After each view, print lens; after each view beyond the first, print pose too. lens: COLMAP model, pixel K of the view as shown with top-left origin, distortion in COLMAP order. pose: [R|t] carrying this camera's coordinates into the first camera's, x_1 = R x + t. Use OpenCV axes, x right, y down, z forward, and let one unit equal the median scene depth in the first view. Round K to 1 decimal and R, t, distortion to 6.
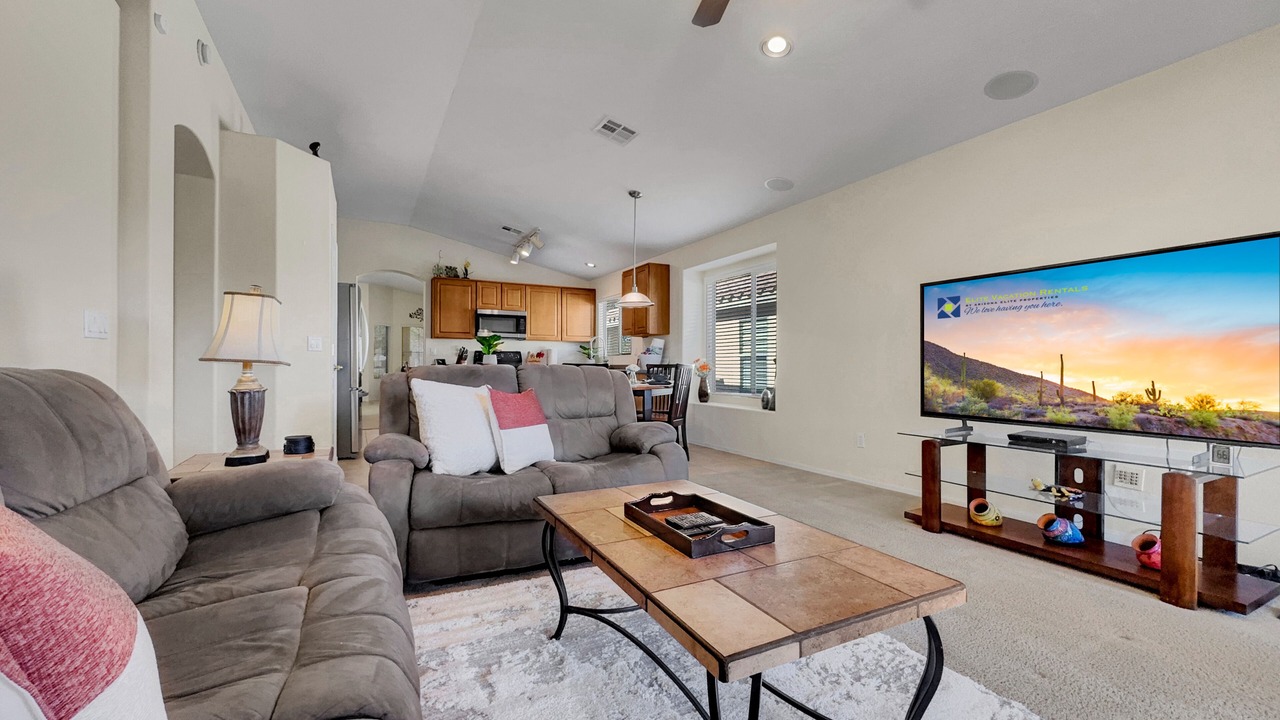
lens RADIAL K [[519.5, 0, 644.8], [0, 519.5, 364.7], [0, 0, 1]] dist [0.003620, 0.000046]
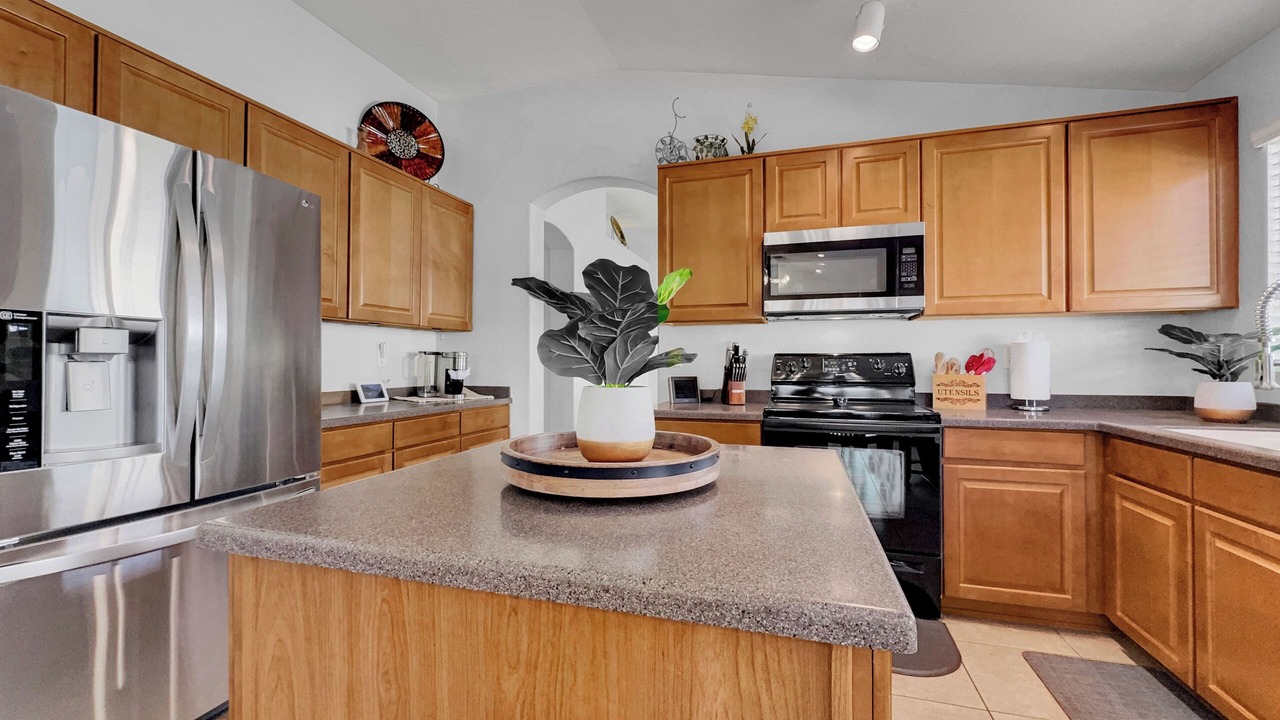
lens RADIAL K [[519.5, 0, 640.2], [0, 519.5, 357.1], [0, 0, 1]] dist [0.003620, 0.000046]
pose [[0.706189, -0.006891, -0.707989, -0.129573], [0.001244, 0.999963, -0.008492, -0.020419], [0.708022, 0.005116, 0.706172, 0.663033]]
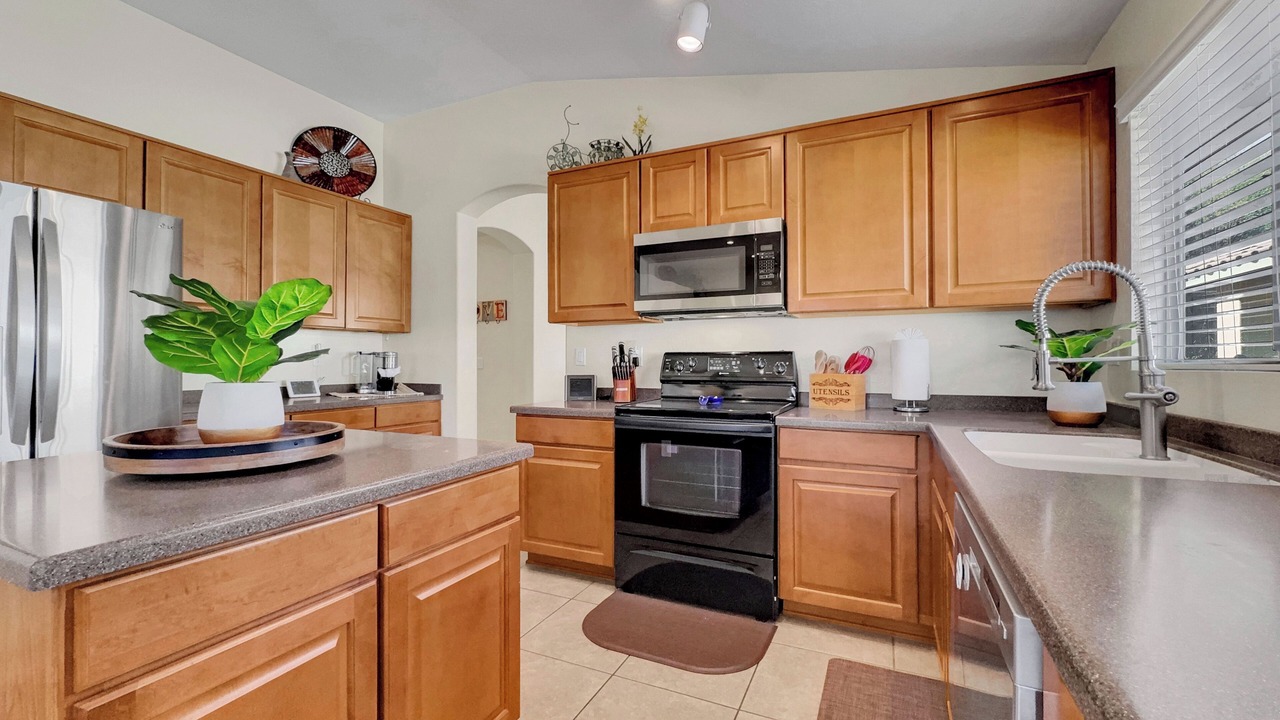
lens RADIAL K [[519.5, 0, 618.2], [0, 519.5, 355.7], [0, 0, 1]] dist [0.003620, 0.000046]
pose [[0.600851, -0.009496, -0.799304, -0.046128], [0.001888, 0.999944, -0.010460, -0.019736], [0.799359, 0.004776, 0.600835, 0.740645]]
